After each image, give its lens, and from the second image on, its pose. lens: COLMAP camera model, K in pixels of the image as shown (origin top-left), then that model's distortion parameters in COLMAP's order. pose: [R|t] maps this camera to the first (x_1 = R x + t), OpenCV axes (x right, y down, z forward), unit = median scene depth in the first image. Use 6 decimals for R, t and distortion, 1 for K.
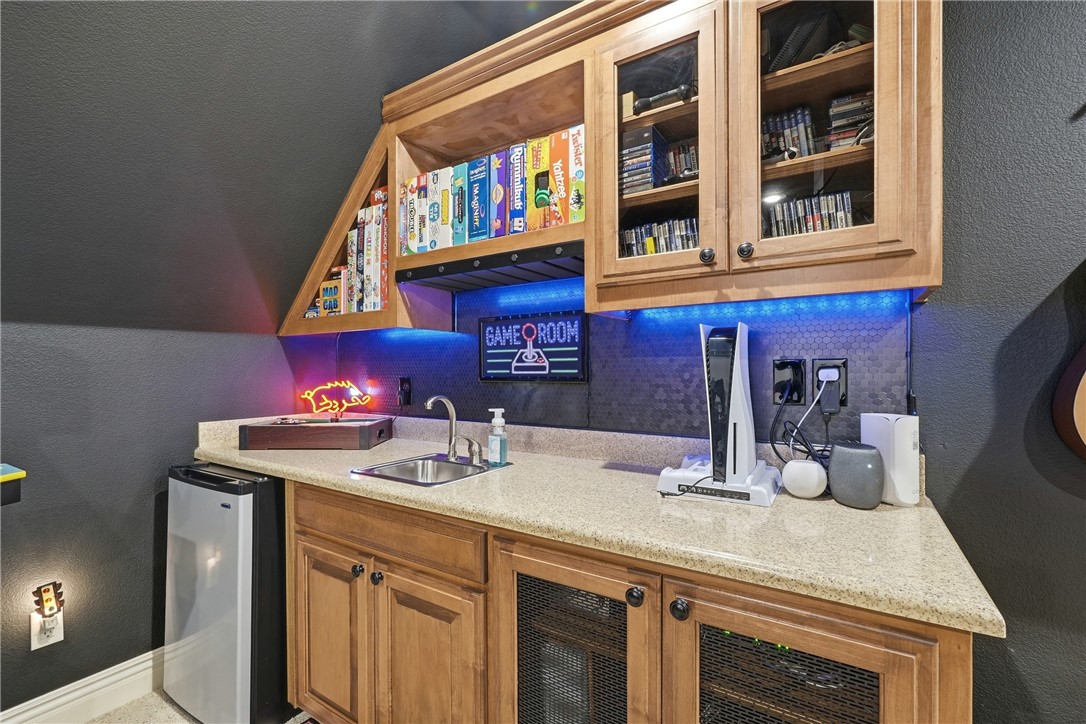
lens RADIAL K [[476.2, 0, 540.6], [0, 476.2, 367.6], [0, 0, 1]] dist [-0.005685, 0.000910]
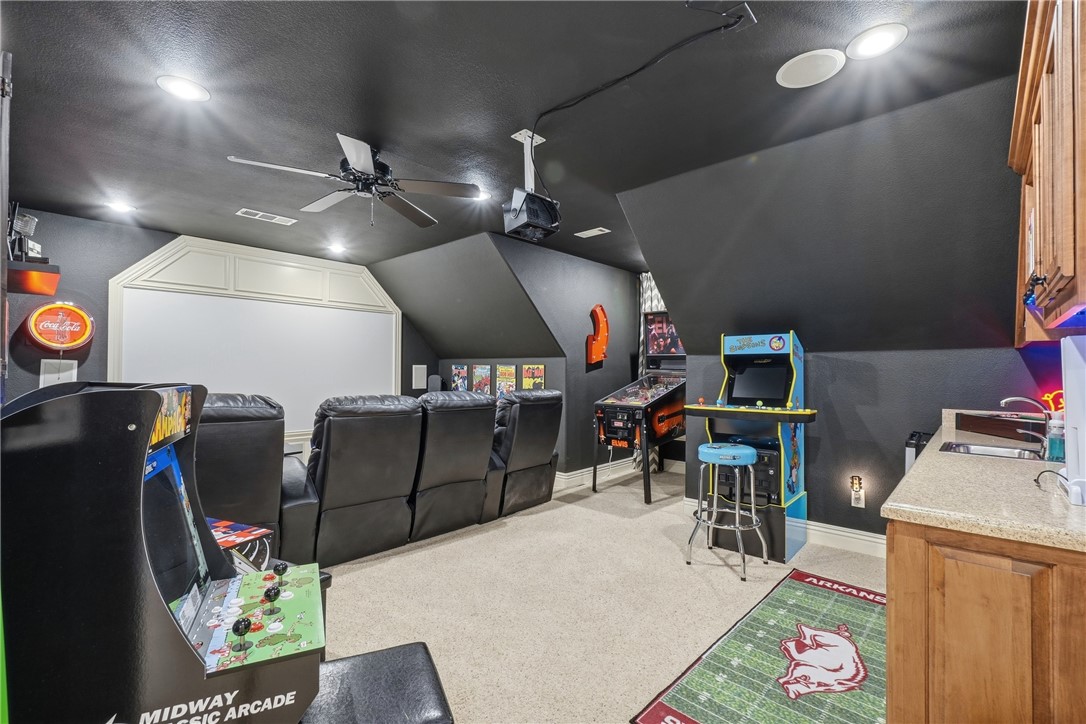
lens RADIAL K [[476.2, 0, 543.3], [0, 476.2, 366.3], [0, 0, 1]] dist [-0.005685, 0.000910]
pose [[-0.163255, -0.010635, -0.986527, 0.842467], [-0.000996, 0.999943, -0.010614, -0.003779], [0.986583, -0.000750, -0.163256, -0.014657]]
